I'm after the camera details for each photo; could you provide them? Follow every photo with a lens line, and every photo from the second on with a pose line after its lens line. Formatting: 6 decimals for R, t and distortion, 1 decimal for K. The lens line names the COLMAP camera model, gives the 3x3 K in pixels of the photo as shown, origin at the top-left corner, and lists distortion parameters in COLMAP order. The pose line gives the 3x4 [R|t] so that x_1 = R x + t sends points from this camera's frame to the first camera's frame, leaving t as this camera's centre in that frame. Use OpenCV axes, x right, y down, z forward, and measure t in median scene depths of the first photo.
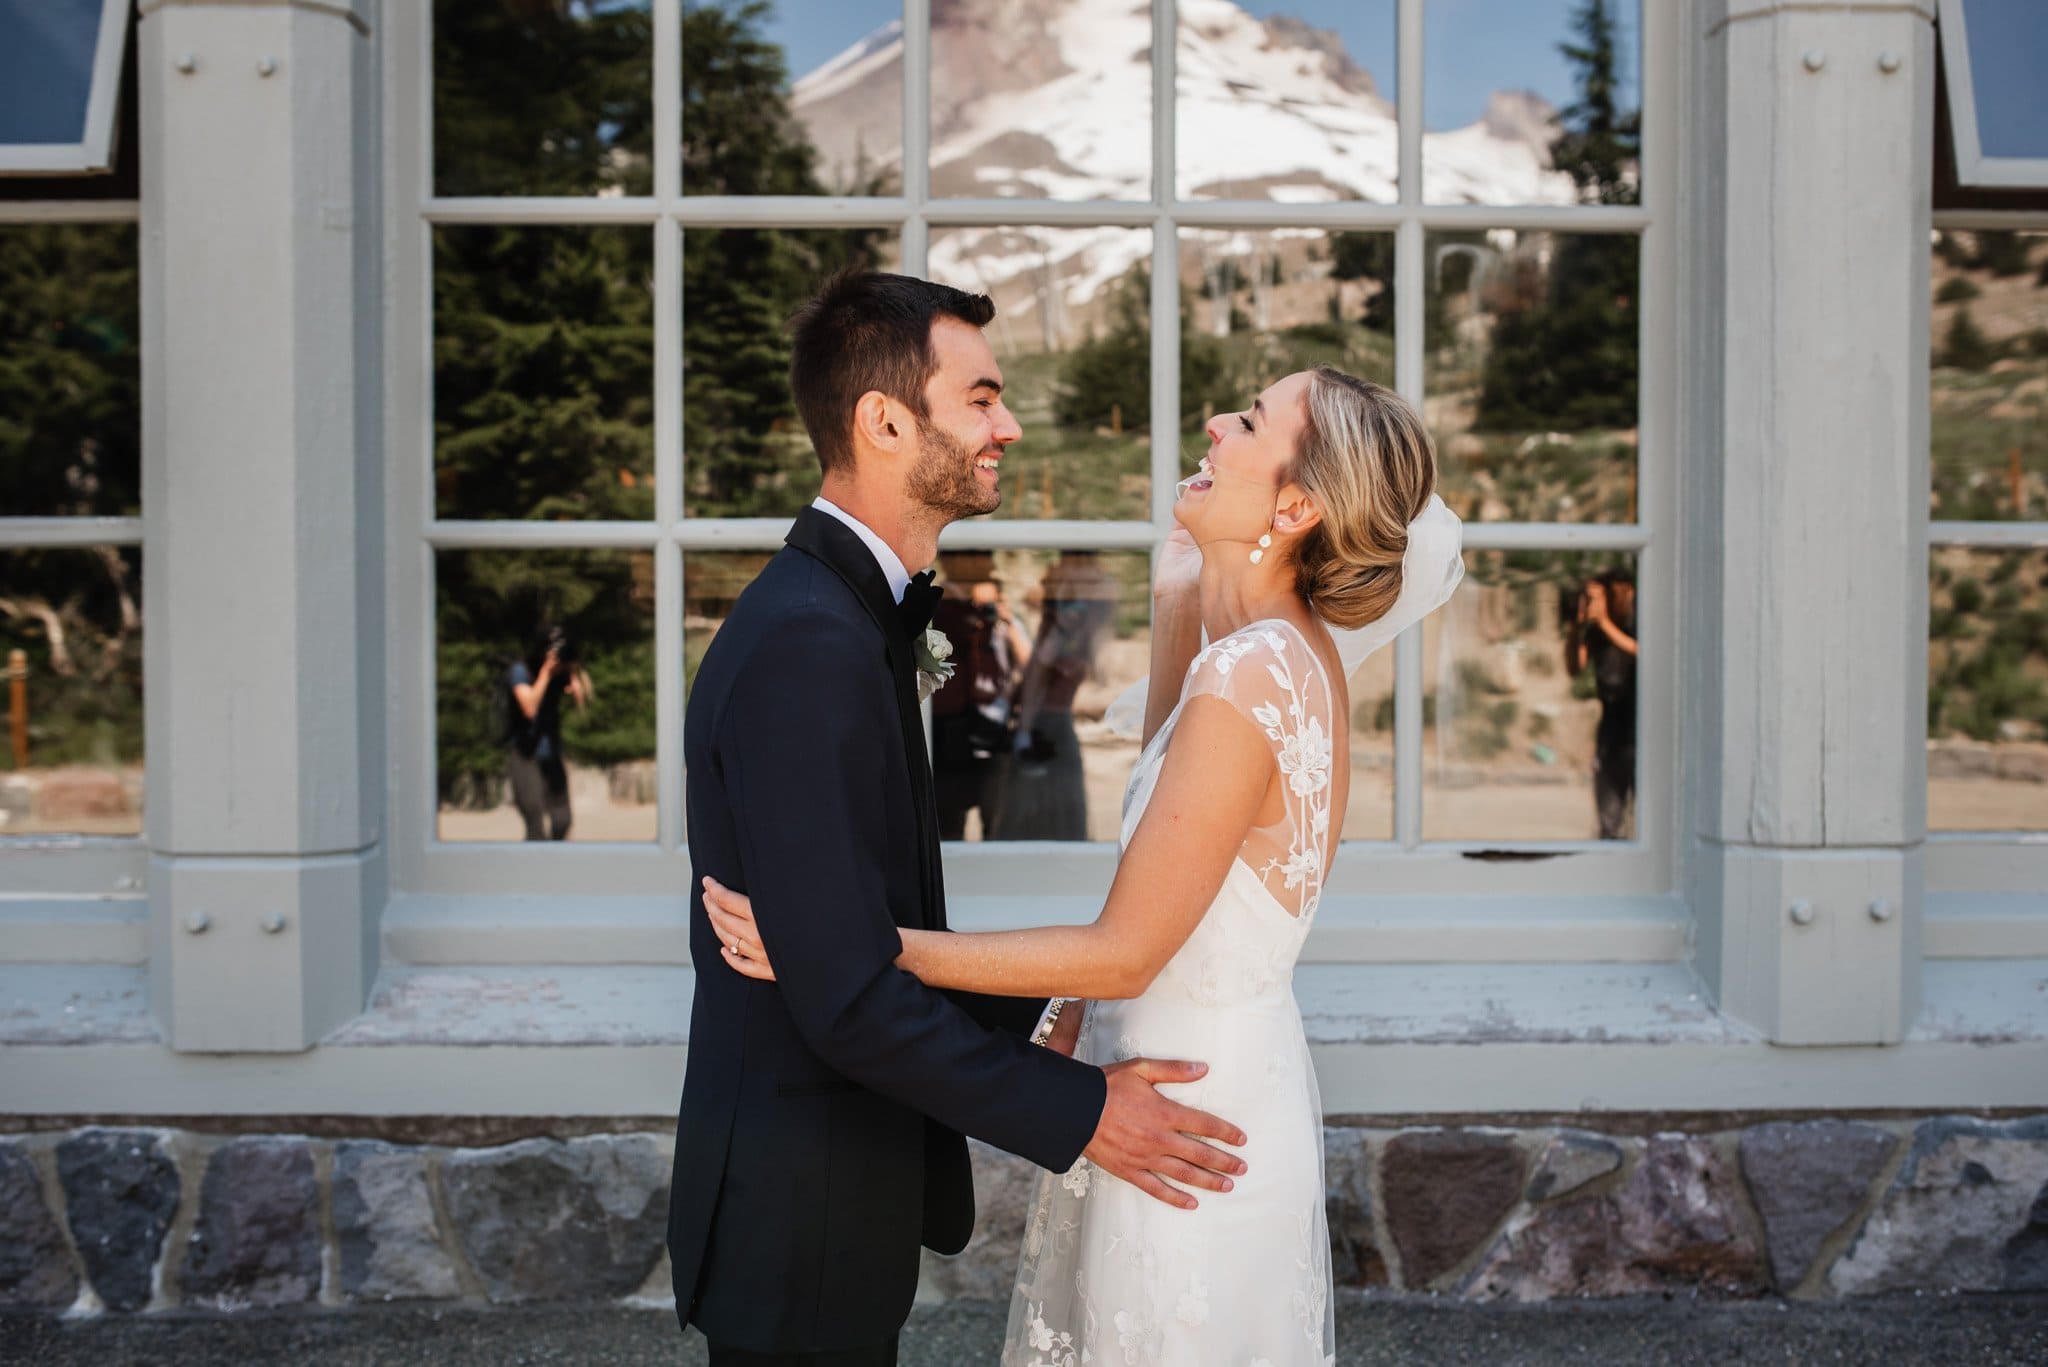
lens RADIAL K [[2100.9, 0, 1062.4], [0, 2100.9, 686.6], [0, 0, 1]] dist [-0.016003, 0.002637]
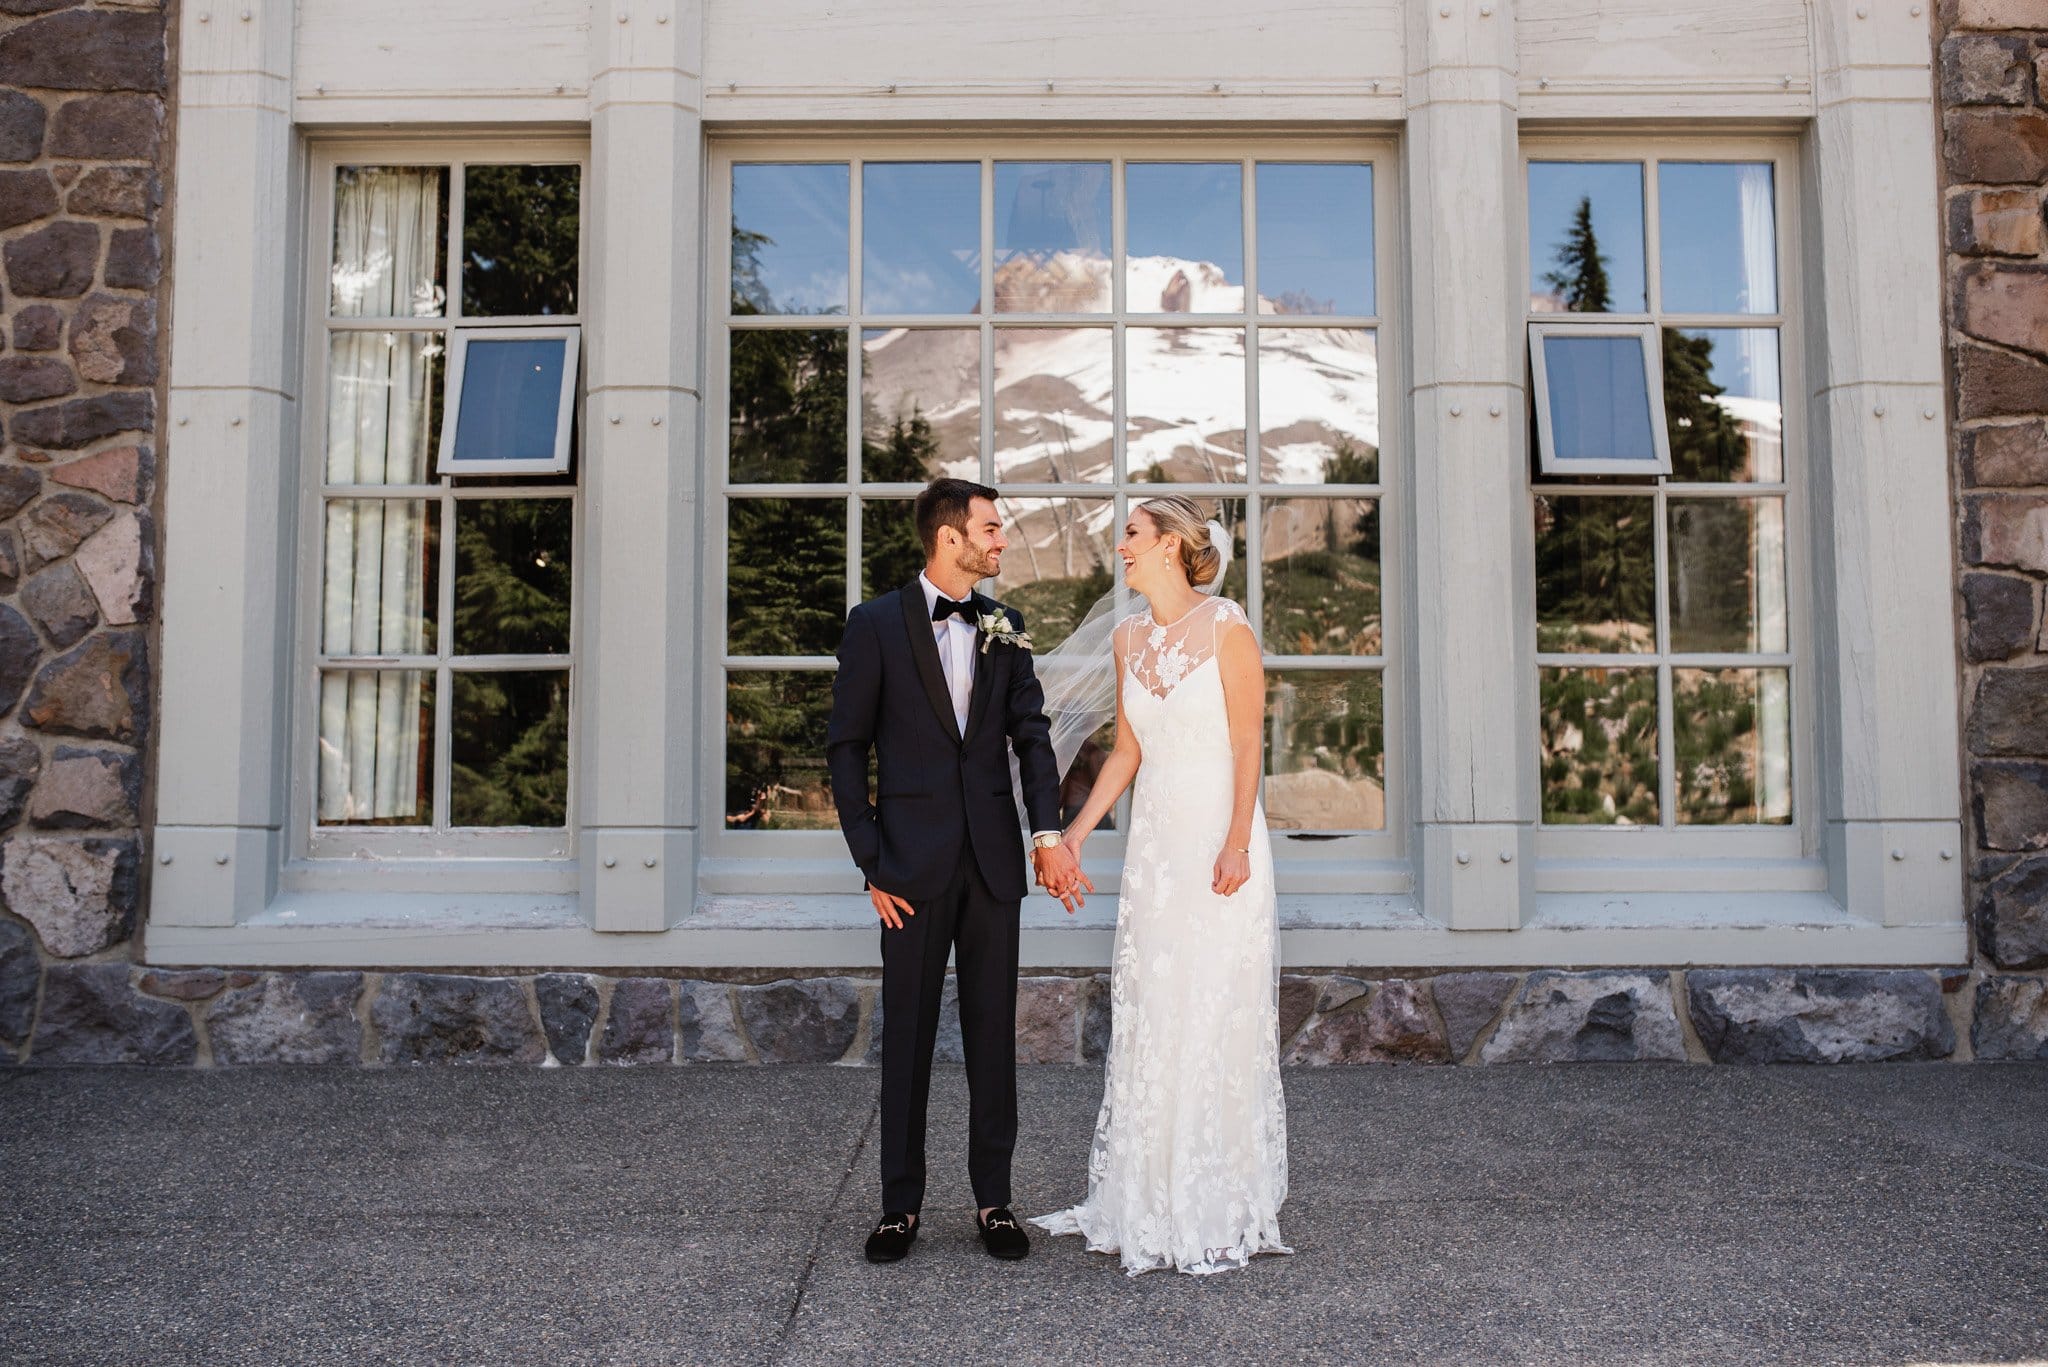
lens RADIAL K [[2100.9, 0, 1062.4], [0, 2100.9, 686.6], [0, 0, 1]] dist [-0.016003, 0.002637]
pose [[0.999916, -0.004814, -0.012034, 0.019776], [0.003448, 0.993807, -0.111069, 0.164670], [0.012495, 0.111018, 0.993740, -0.887394]]
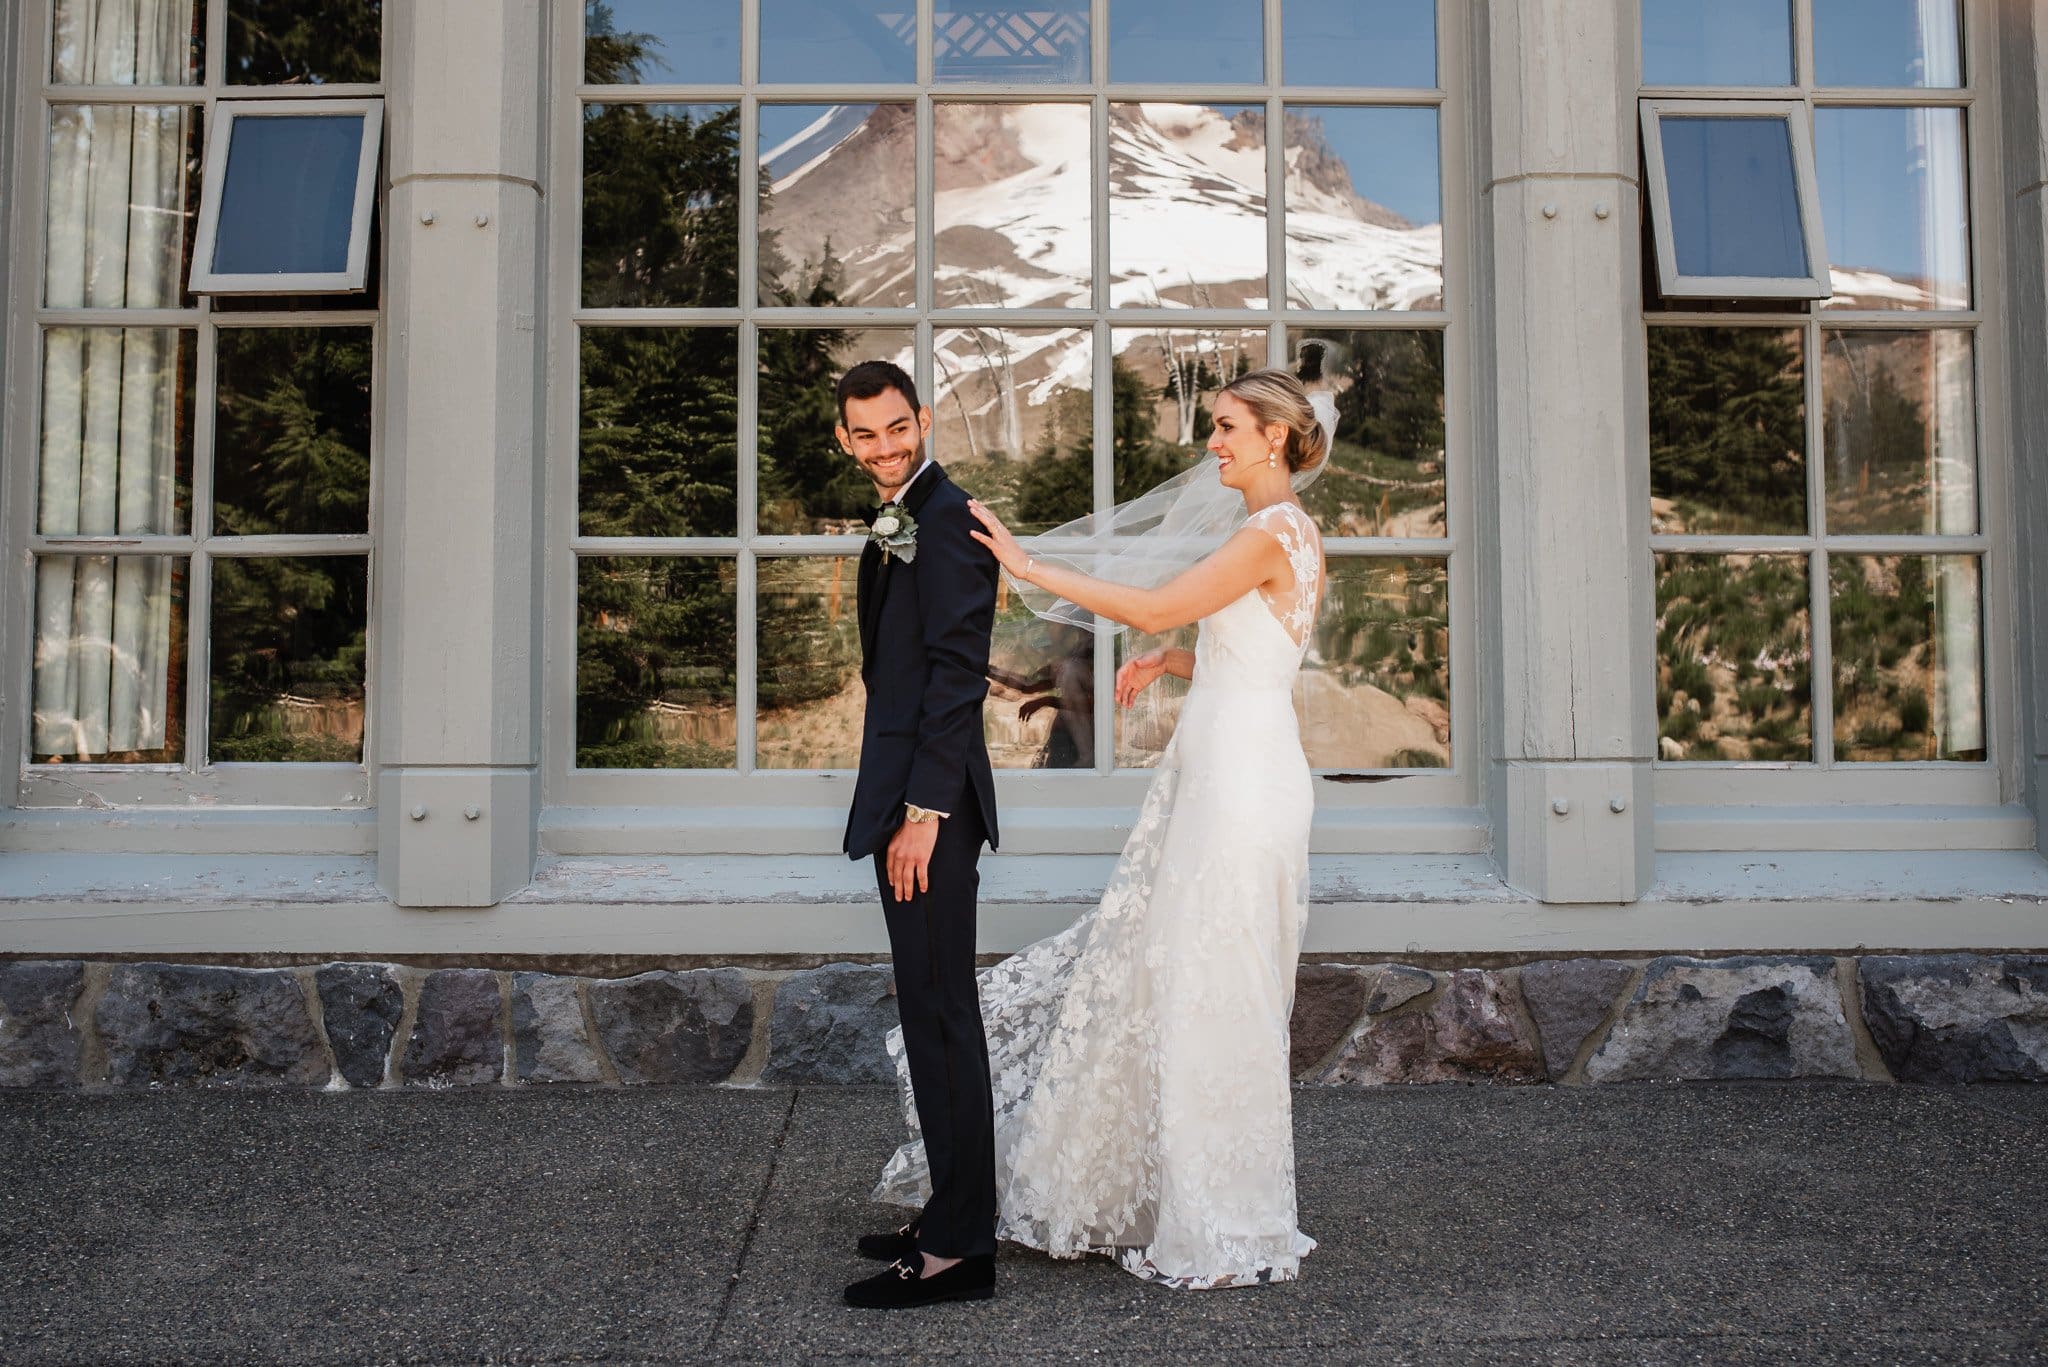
lens RADIAL K [[2371.1, 0, 1019.6], [0, 2371.1, 582.0], [0, 0, 1]] dist [-0.021714, 0.000525]
pose [[0.999992, -0.003957, -0.000574, -0.006571], [0.003870, 0.993973, -0.109555, 0.131998], [0.001004, 0.109552, 0.993981, -0.592277]]
